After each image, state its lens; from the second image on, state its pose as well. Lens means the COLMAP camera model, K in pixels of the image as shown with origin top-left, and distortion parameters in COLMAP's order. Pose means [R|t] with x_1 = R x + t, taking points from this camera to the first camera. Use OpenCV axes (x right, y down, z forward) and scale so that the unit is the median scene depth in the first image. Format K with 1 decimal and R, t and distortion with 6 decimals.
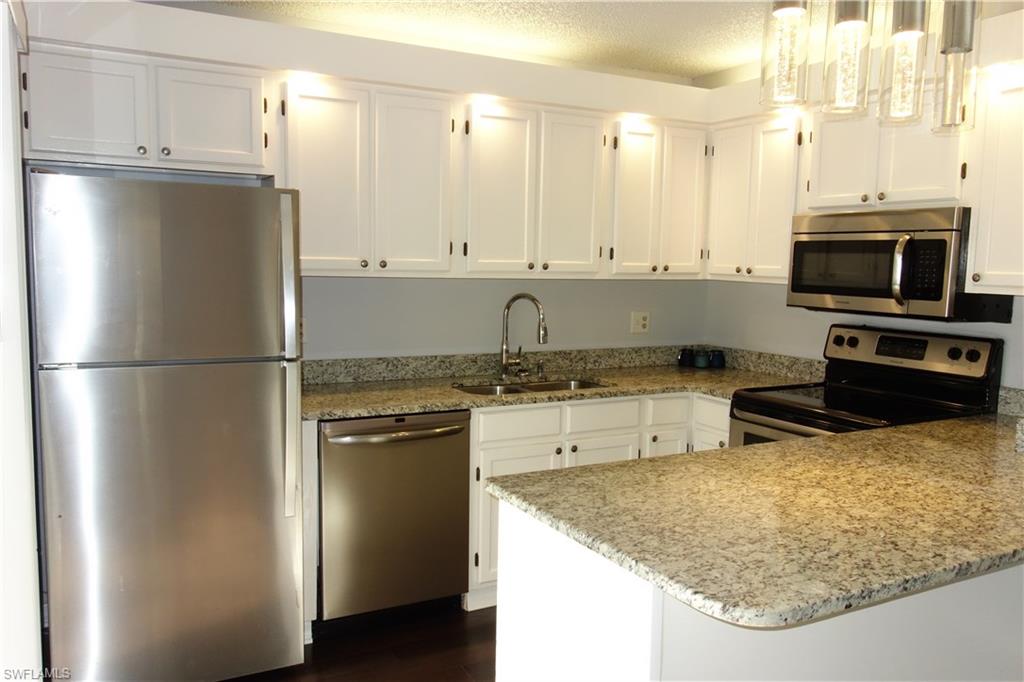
lens RADIAL K [[807.0, 0, 510.1], [0, 807.0, 349.2], [0, 0, 1]] dist [-0.001524, -0.007667]
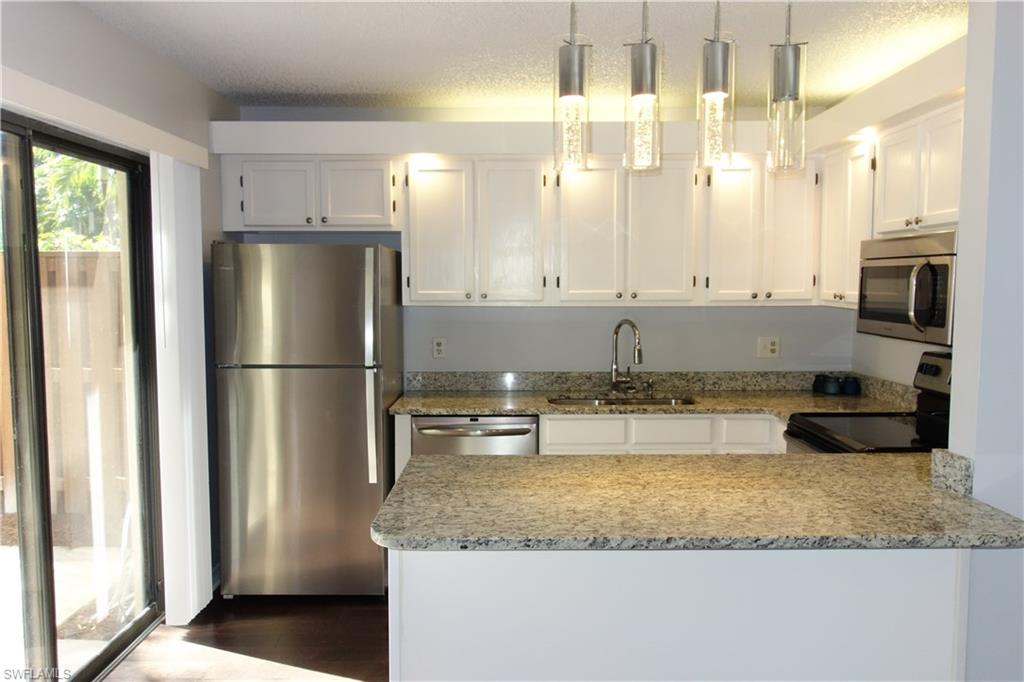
lens RADIAL K [[807.0, 0, 507.2], [0, 807.0, 341.0], [0, 0, 1]] dist [-0.001524, -0.007667]
pose [[0.880593, 0.013733, -0.473674, 0.442621], [-0.032651, 0.998963, -0.031738, 0.002832], [0.472747, 0.043415, 0.880128, -0.077527]]
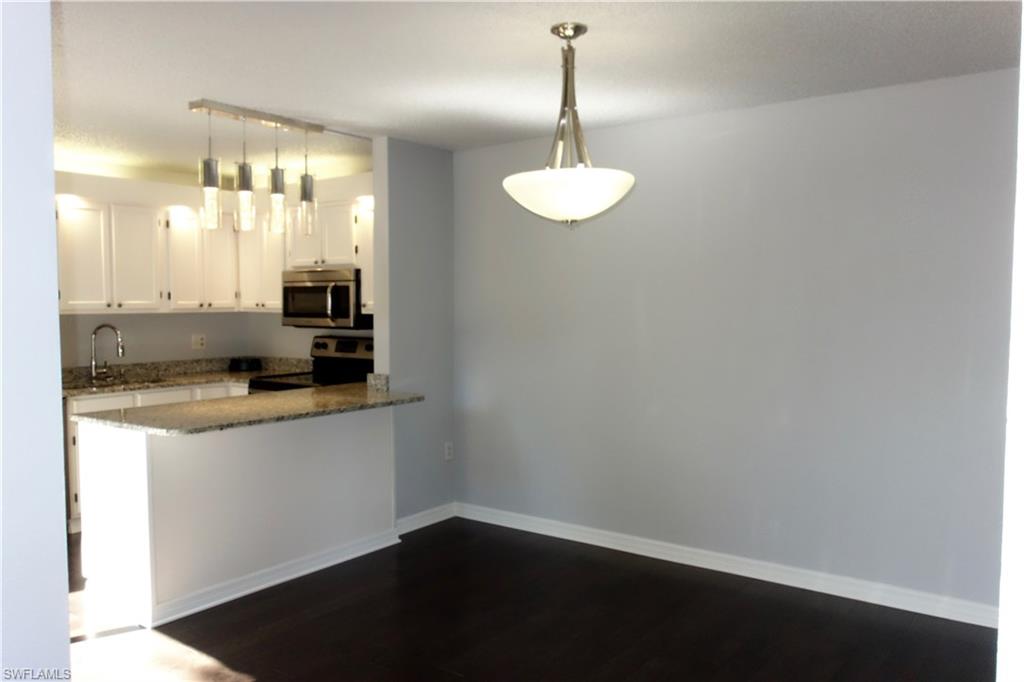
lens RADIAL K [[807.0, 0, 511.7], [0, 807.0, 349.8], [0, 0, 1]] dist [-0.001524, -0.007667]
pose [[0.904671, -0.046077, 0.423613, 0.067059], [0.065535, 0.997354, -0.031473, 0.080144], [-0.421042, 0.056234, 0.905296, -0.704378]]
